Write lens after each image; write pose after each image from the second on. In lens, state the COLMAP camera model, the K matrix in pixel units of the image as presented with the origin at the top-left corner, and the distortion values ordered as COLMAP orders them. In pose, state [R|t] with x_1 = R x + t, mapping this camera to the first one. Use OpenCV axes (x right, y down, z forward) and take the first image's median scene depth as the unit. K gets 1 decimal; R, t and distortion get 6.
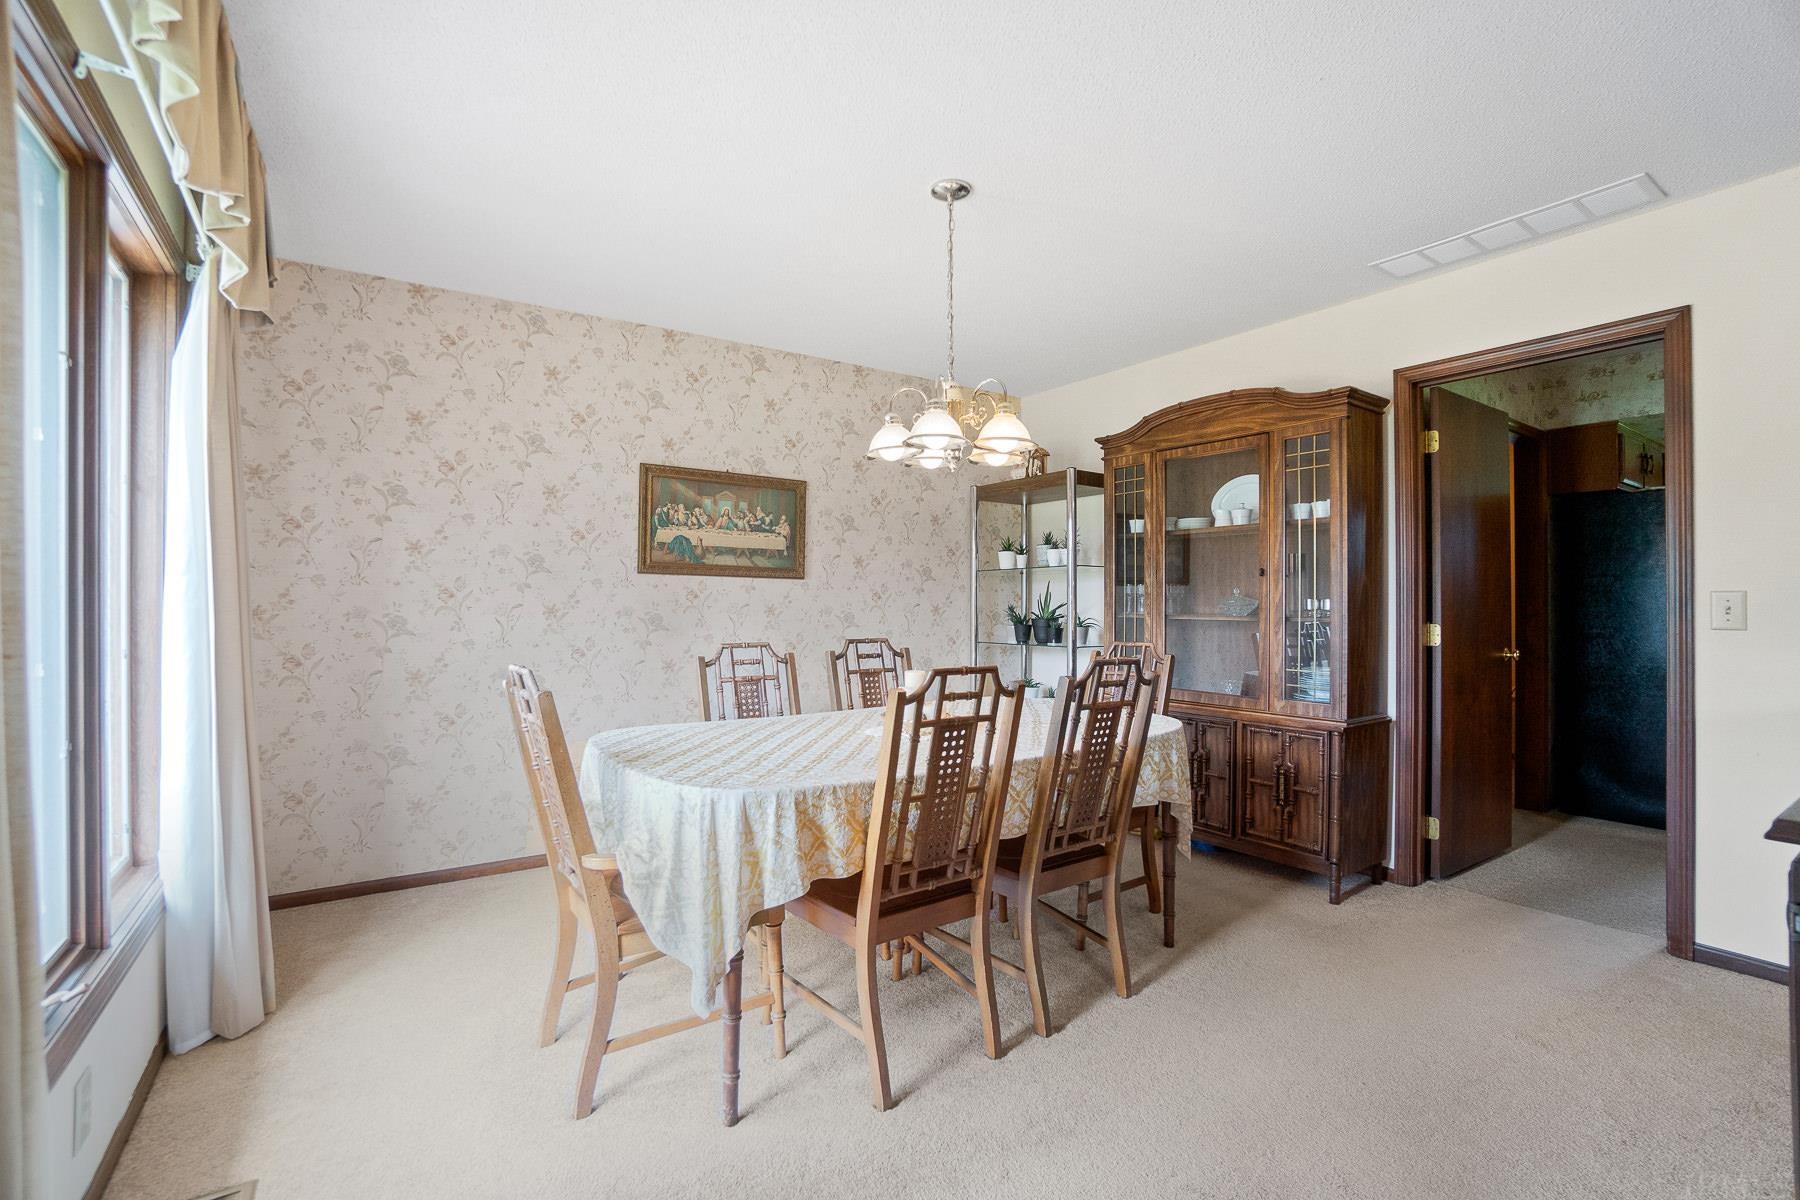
lens RADIAL K [[800.0, 0, 900.0], [0, 800.0, 600.0], [0, 0, 1]] dist [0.001242, 0.000204]
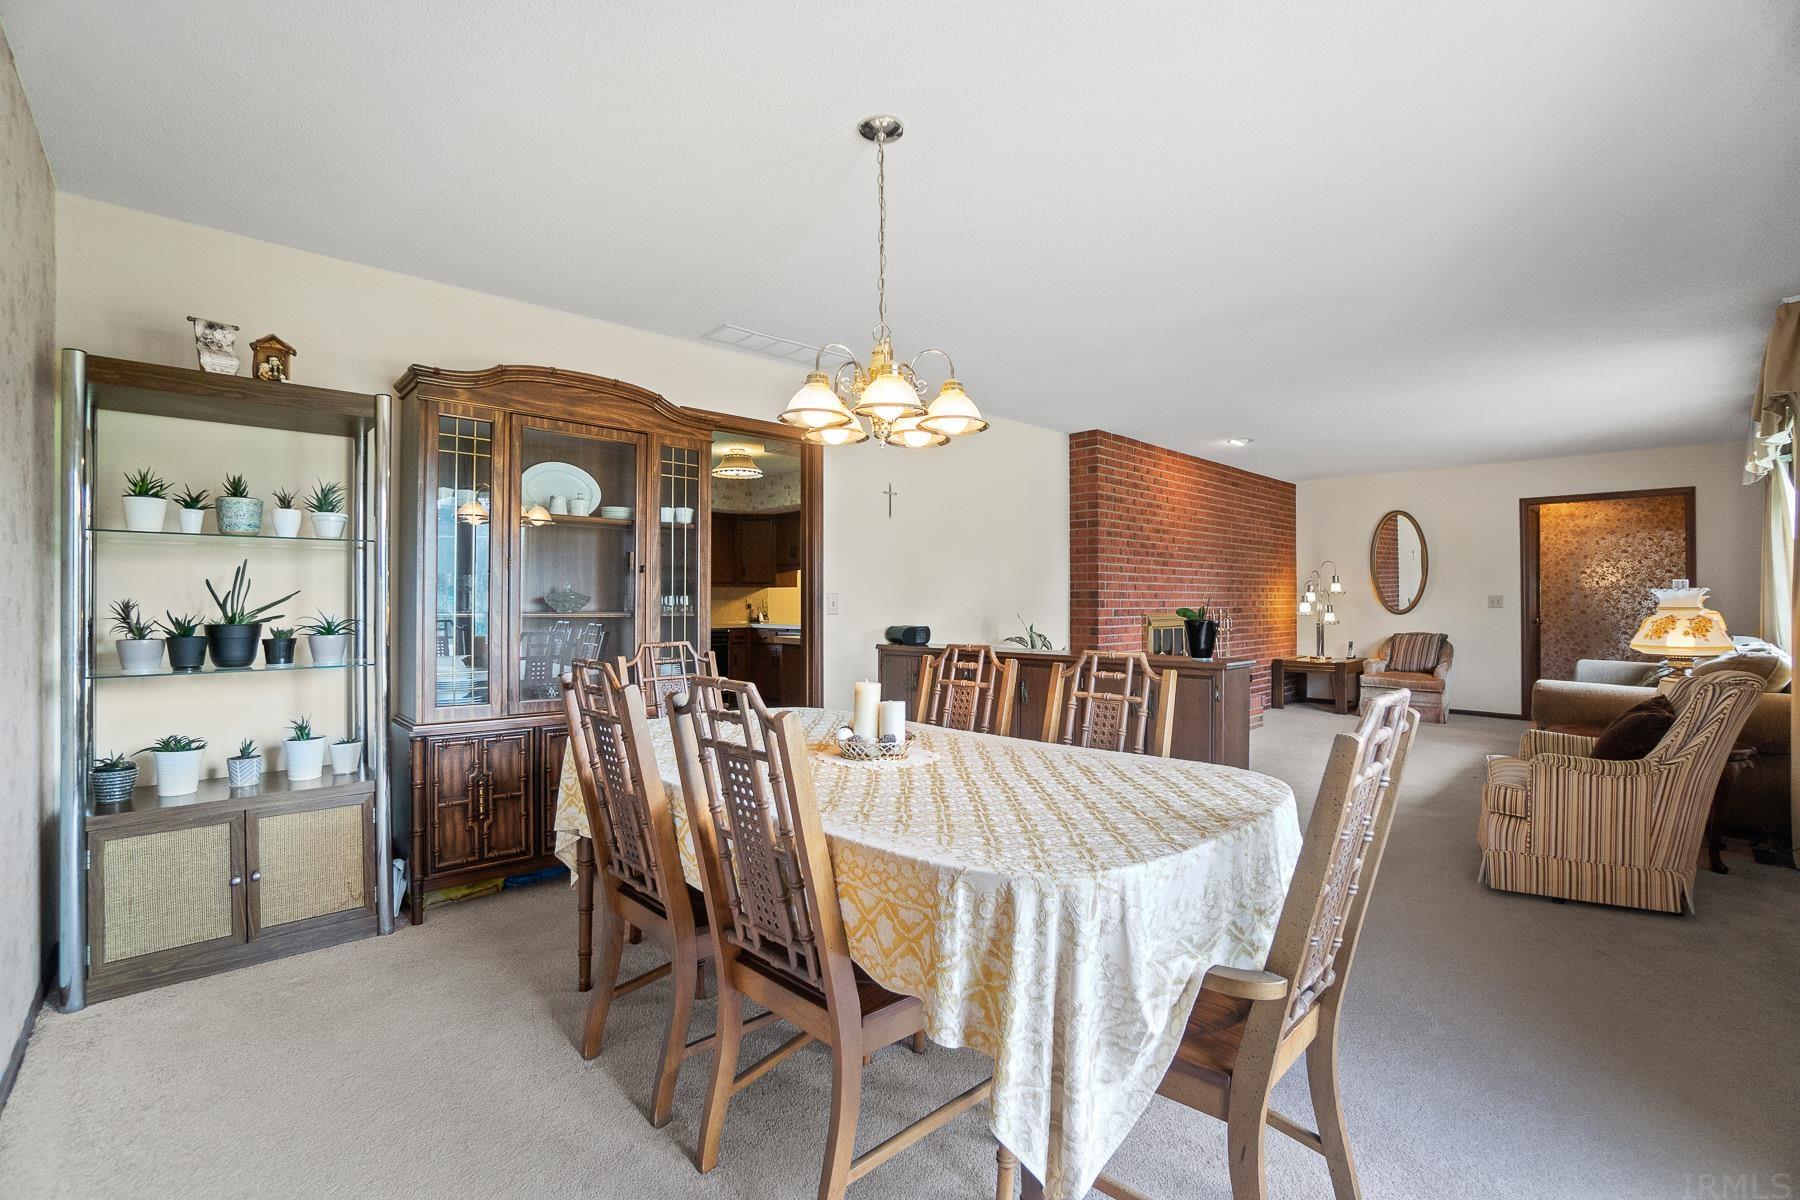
lens RADIAL K [[800.0, 0, 900.0], [0, 800.0, 600.0], [0, 0, 1]] dist [0.001242, 0.000204]
pose [[-0.098463, -0.002637, 0.995137, -0.548671], [-0.007915, 0.999967, 0.001866, 0.000555], [-0.995109, -0.007693, -0.098480, 0.709321]]
